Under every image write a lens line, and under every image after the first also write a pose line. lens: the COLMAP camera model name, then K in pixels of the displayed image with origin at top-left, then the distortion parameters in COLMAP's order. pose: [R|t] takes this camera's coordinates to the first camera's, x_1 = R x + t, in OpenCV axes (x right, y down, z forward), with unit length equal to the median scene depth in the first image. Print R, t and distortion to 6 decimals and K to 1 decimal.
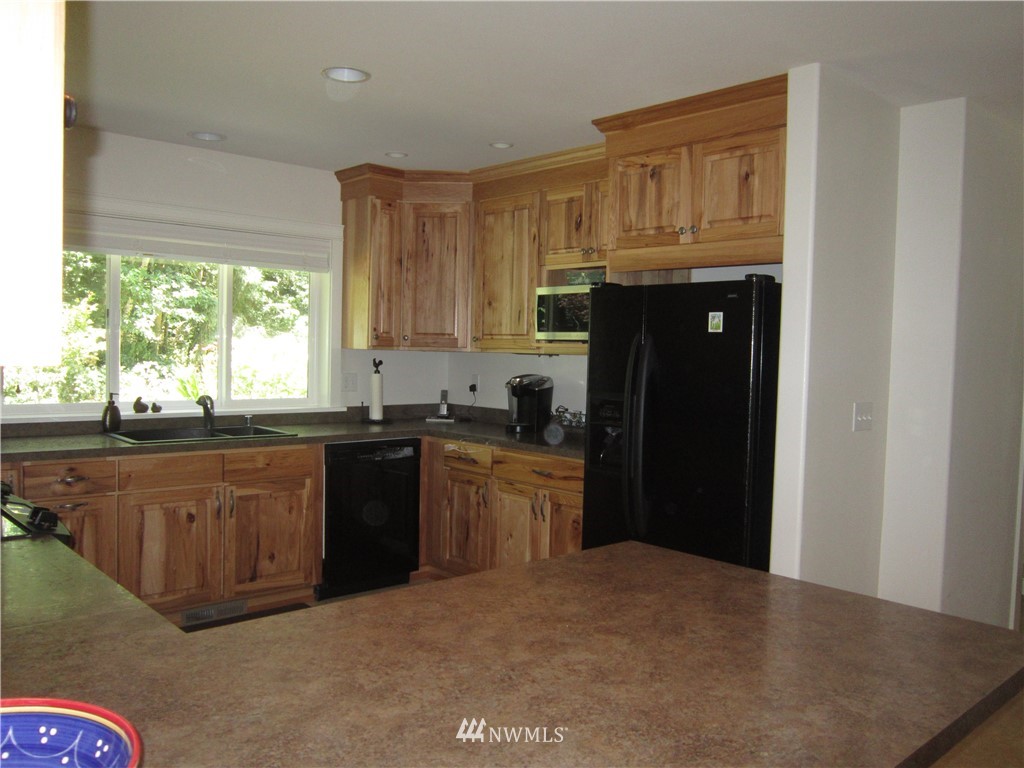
lens RADIAL K [[836.4, 0, 512.5], [0, 836.4, 386.3], [0, 0, 1]] dist [-0.048698, -0.002199]
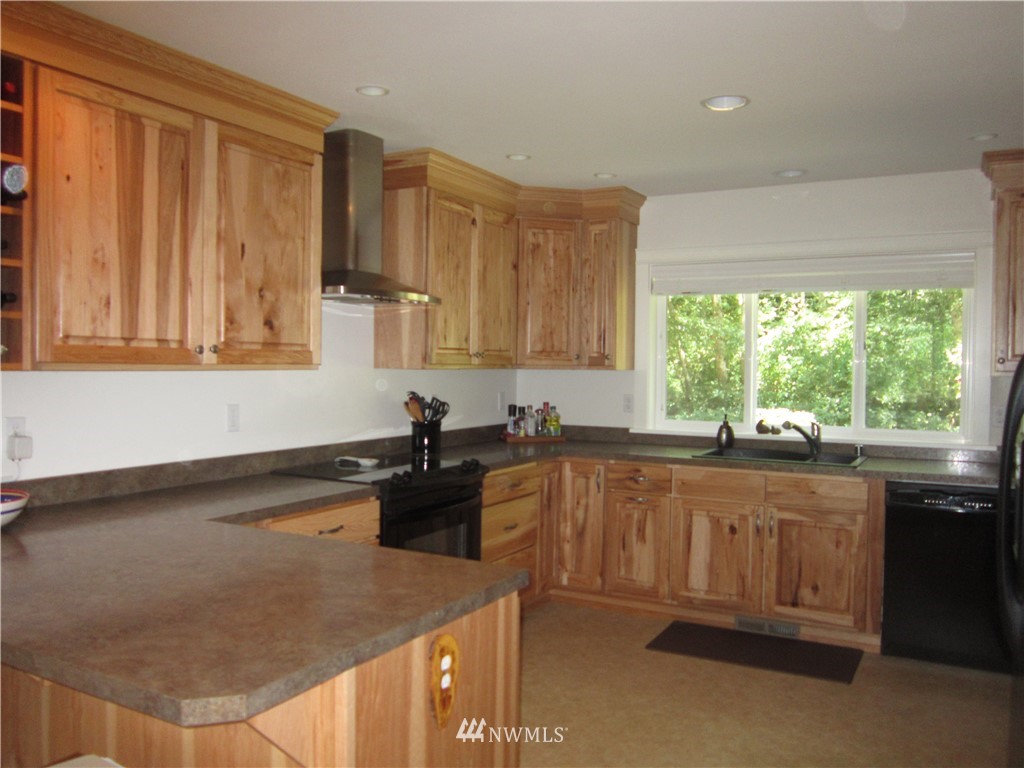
lens RADIAL K [[836.4, 0, 512.2], [0, 836.4, 381.9], [0, 0, 1]] dist [-0.048698, -0.002199]
pose [[0.313283, 0.005841, -0.949642, 0.533703], [-0.045864, 0.998907, -0.008986, -0.012189], [0.948552, 0.046370, 0.313209, 0.351832]]
